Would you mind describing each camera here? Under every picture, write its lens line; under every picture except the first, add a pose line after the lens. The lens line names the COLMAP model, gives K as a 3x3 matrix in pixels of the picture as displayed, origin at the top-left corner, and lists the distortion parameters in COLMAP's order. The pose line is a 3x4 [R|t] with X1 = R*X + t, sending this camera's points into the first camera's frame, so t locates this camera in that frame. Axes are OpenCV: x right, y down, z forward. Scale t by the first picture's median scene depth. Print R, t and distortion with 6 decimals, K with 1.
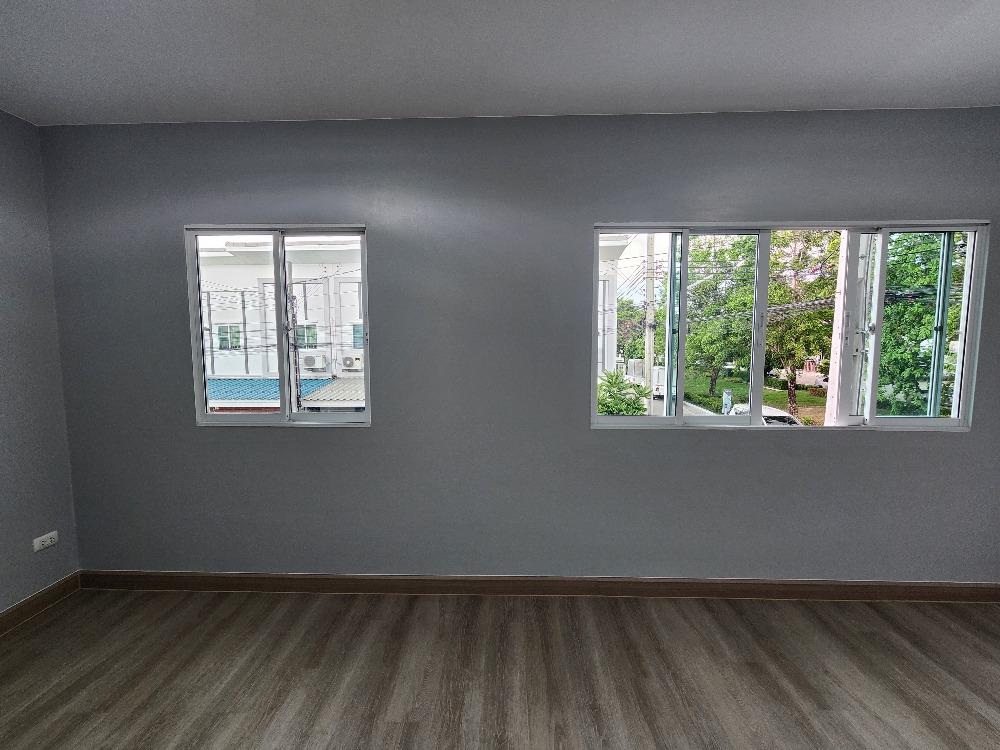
lens RADIAL K [[412.5, 0, 500.8], [0, 412.5, 372.0], [0, 0, 1]] dist [-0.001542, -0.000035]
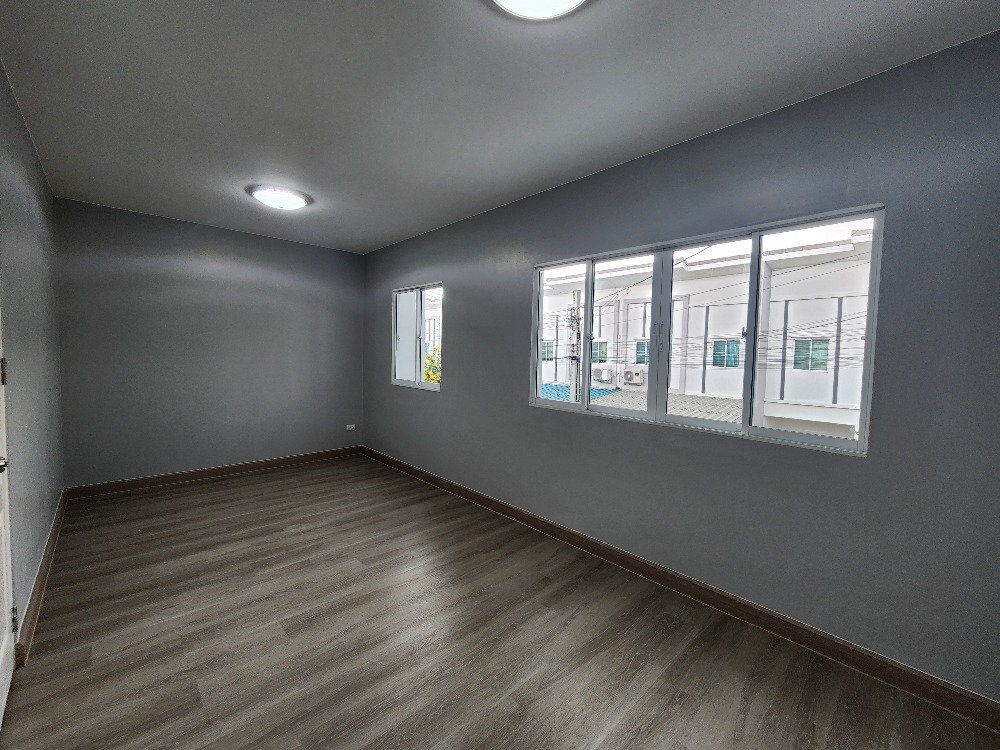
lens RADIAL K [[414.7, 0, 500.7], [0, 414.7, 371.8], [0, 0, 1]] dist [0.000301, 0.000626]
pose [[0.707066, 0.052688, -0.705182, 0.195315], [-0.085292, 0.996294, -0.011082, 0.007383], [0.701985, 0.067983, 0.708939, -0.018031]]
